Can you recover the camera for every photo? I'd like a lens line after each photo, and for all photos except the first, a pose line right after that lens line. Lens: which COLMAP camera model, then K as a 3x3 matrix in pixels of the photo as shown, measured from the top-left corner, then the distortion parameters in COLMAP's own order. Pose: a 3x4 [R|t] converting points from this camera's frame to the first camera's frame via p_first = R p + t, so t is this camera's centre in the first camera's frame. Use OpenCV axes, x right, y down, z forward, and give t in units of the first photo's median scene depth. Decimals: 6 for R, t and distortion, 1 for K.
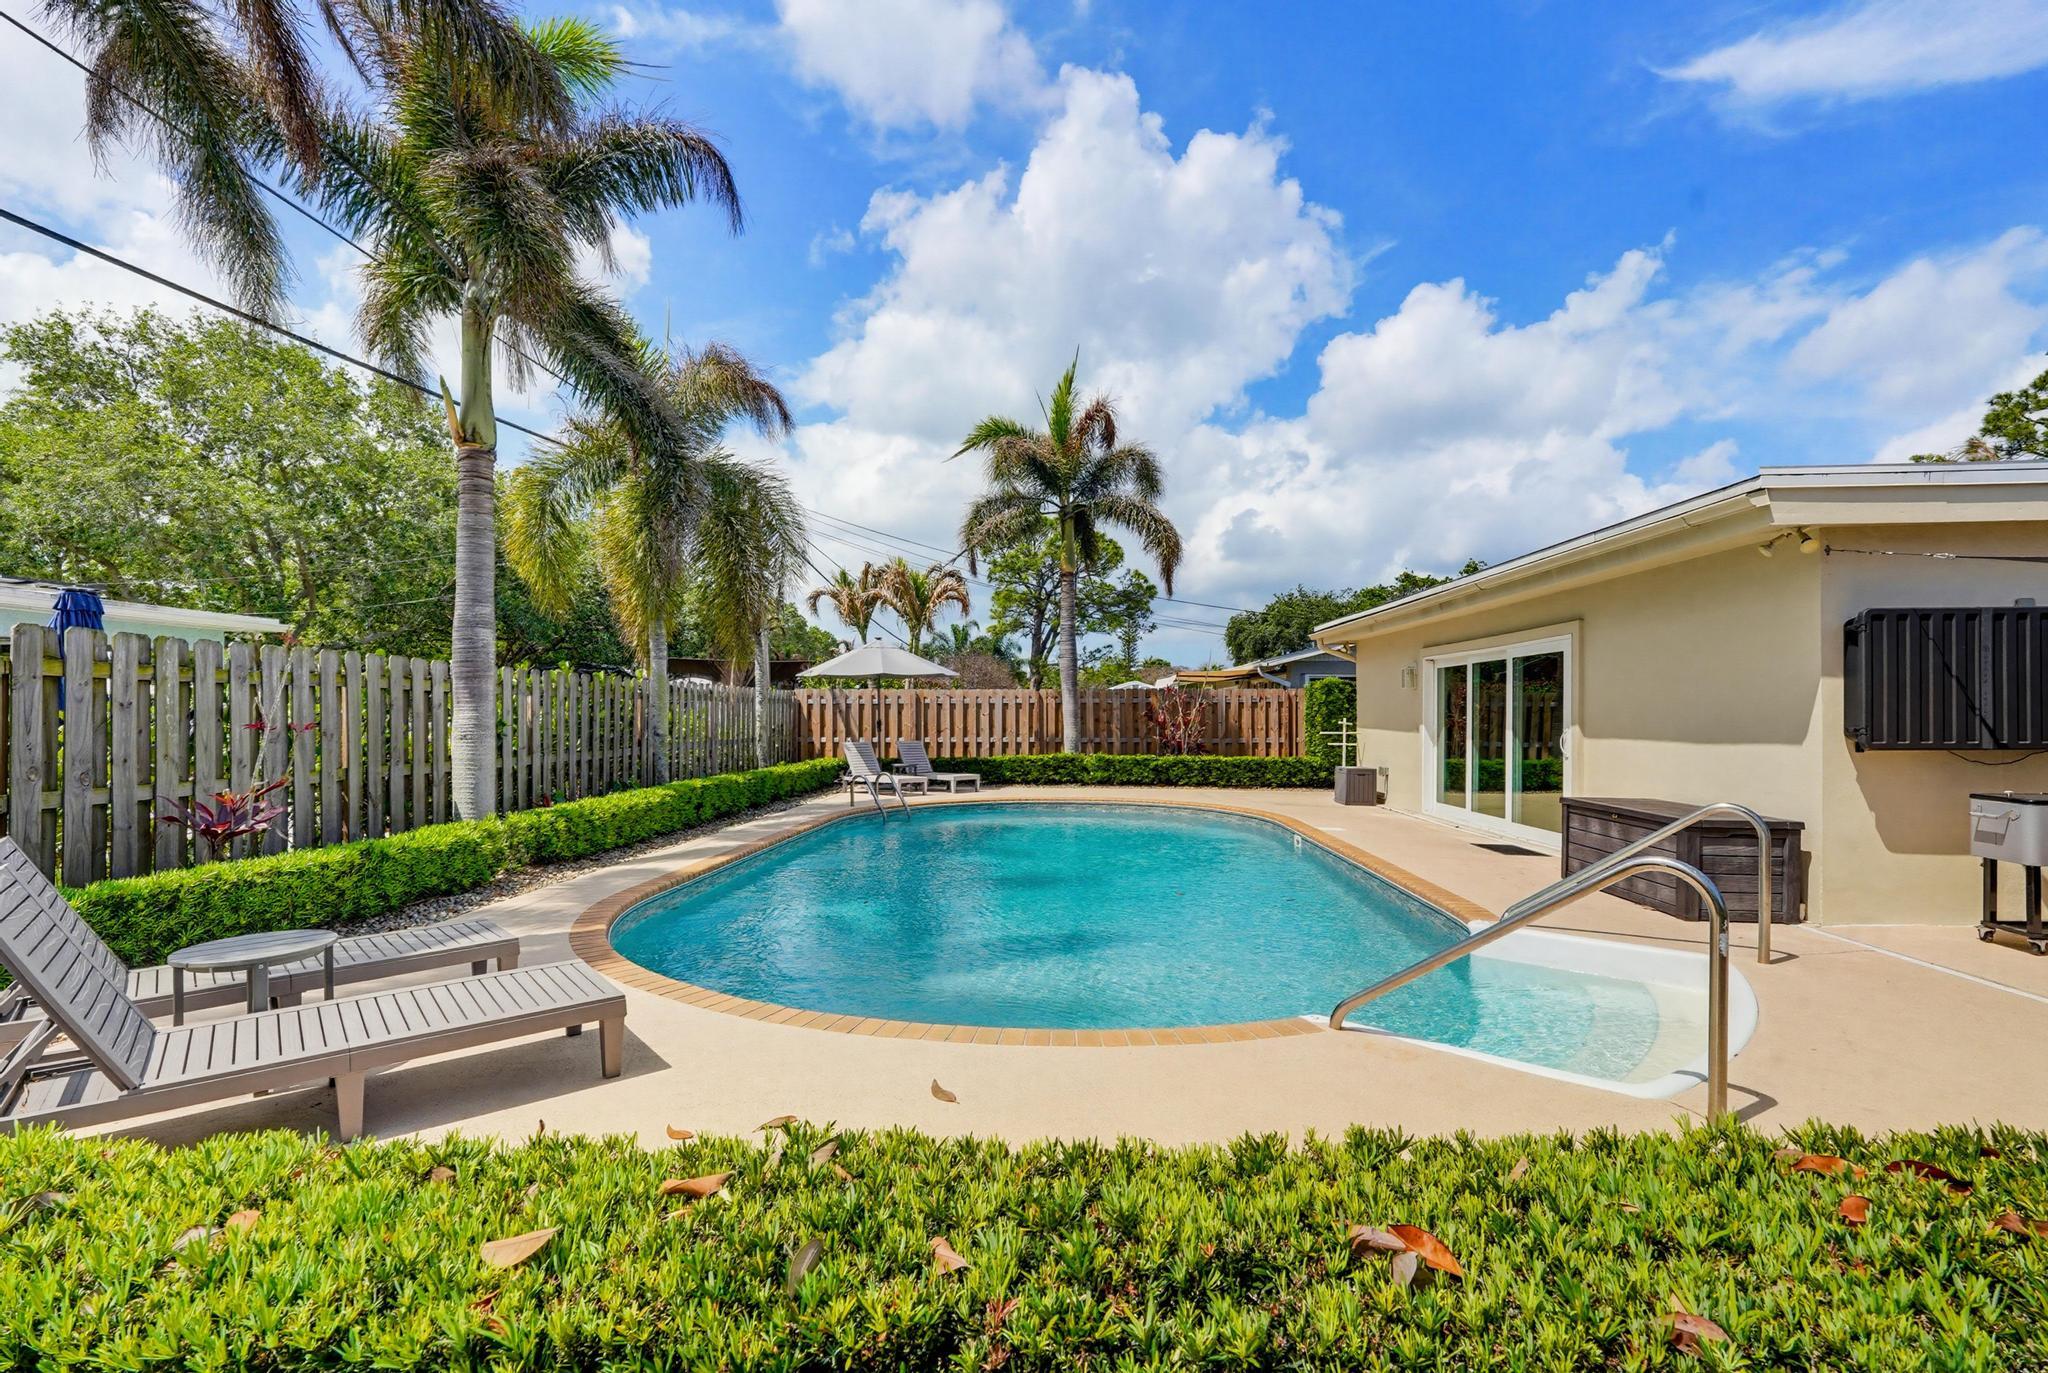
lens RADIAL K [[916.8, 0, 1020.1], [0, 916.8, 705.7], [0, 0, 1]] dist [-0.003722, -0.000161]
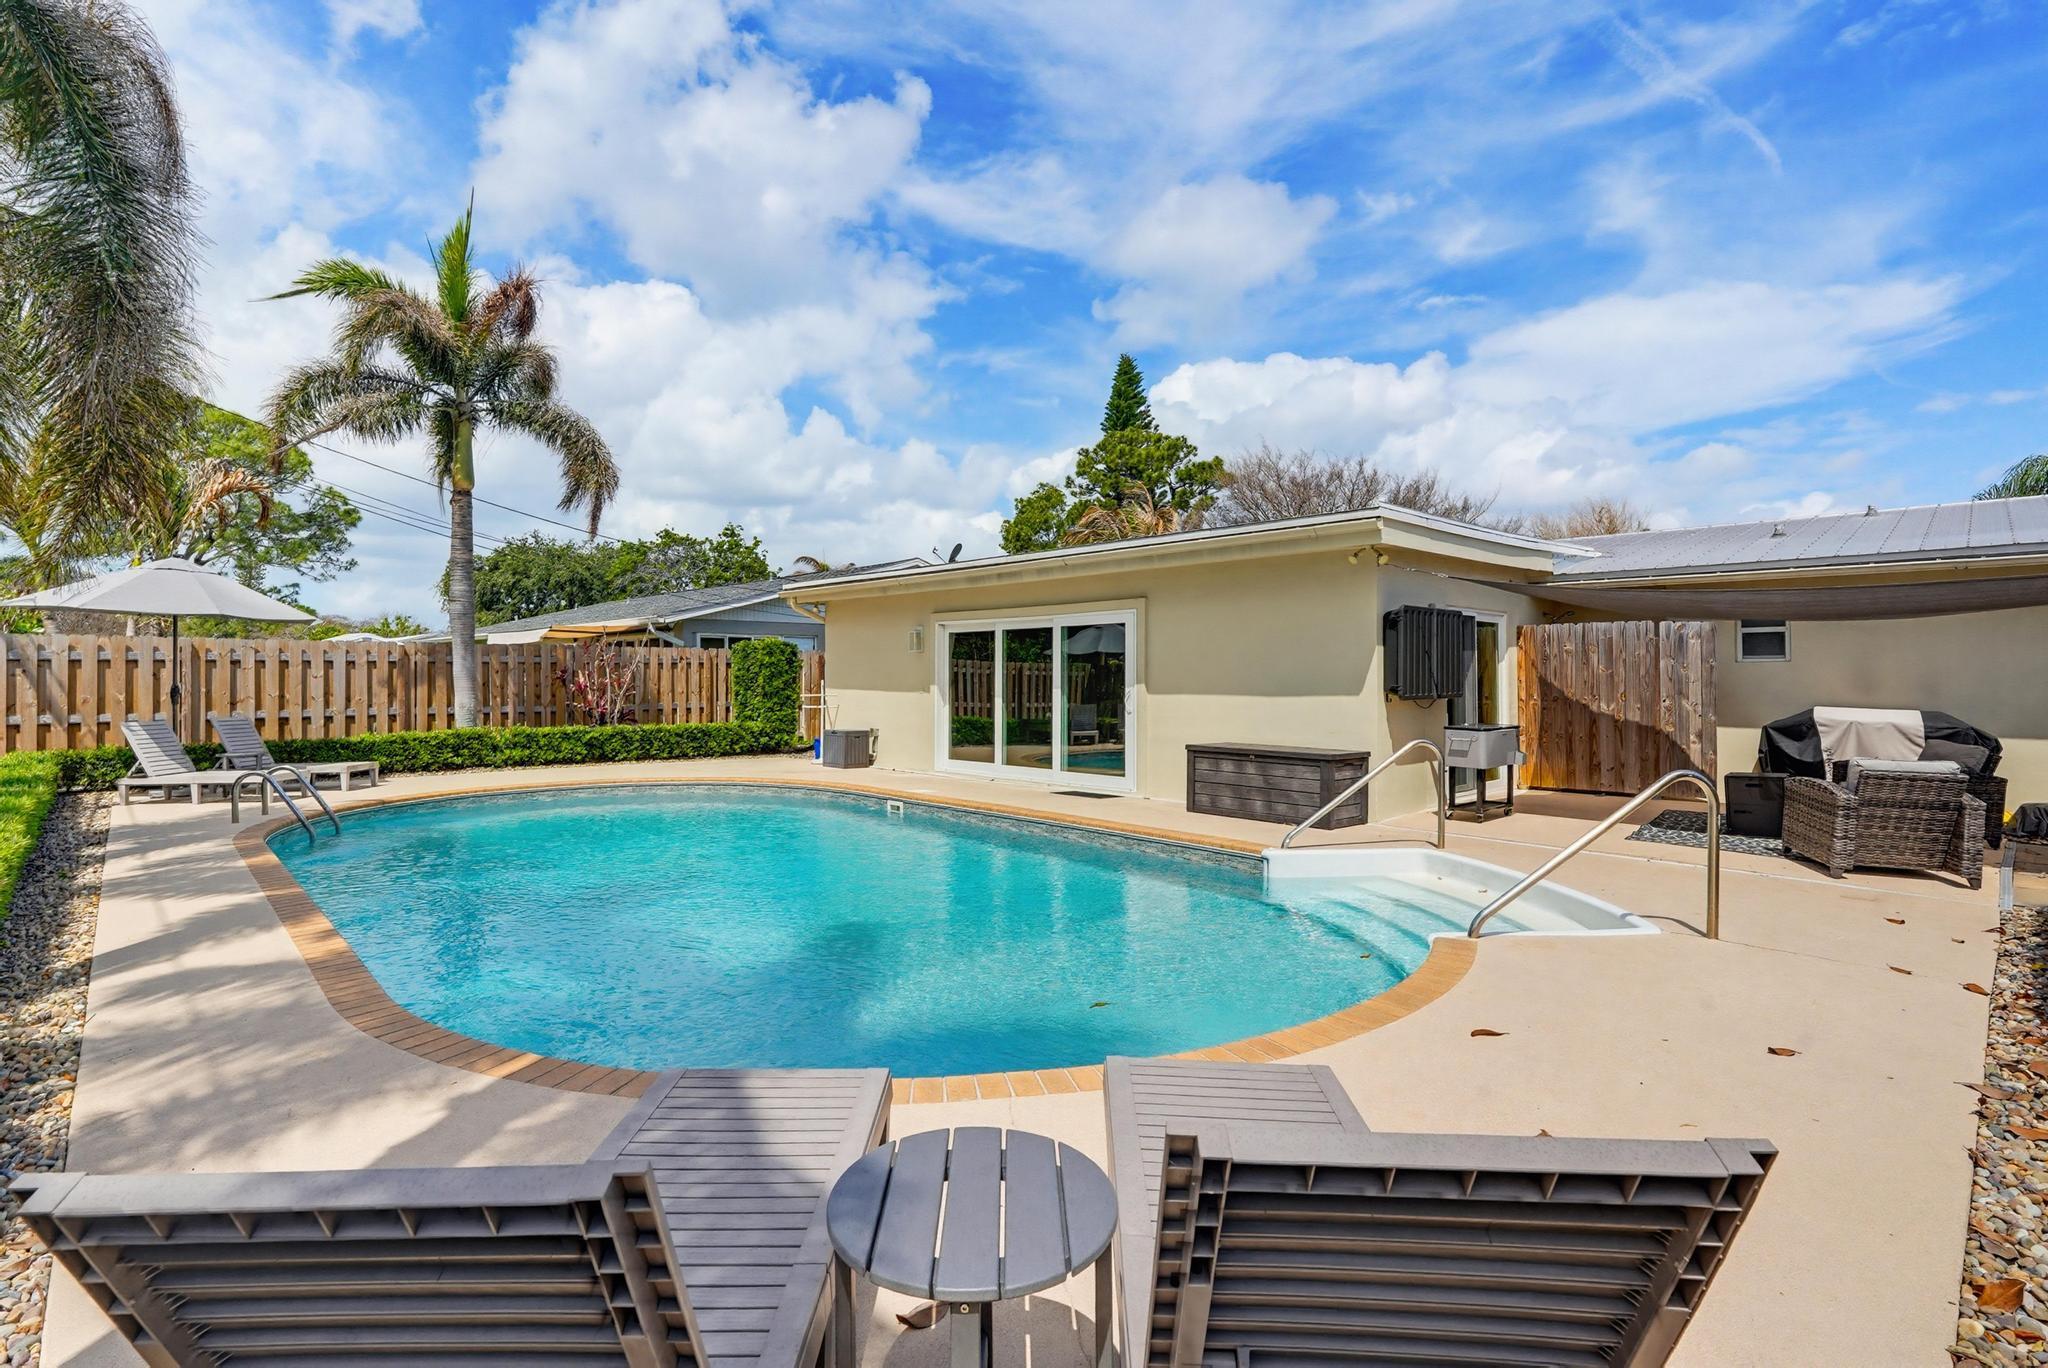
lens RADIAL K [[990.4, 0, 978.4], [0, 990.4, 666.2], [0, 0, 1]] dist [0.001453, 0.000339]
pose [[0.700702, 0.008415, 0.713405, -0.243709], [-0.006803, 0.999964, -0.005114, 0.002506], [-0.713422, -0.001270, 0.700734, 0.126513]]
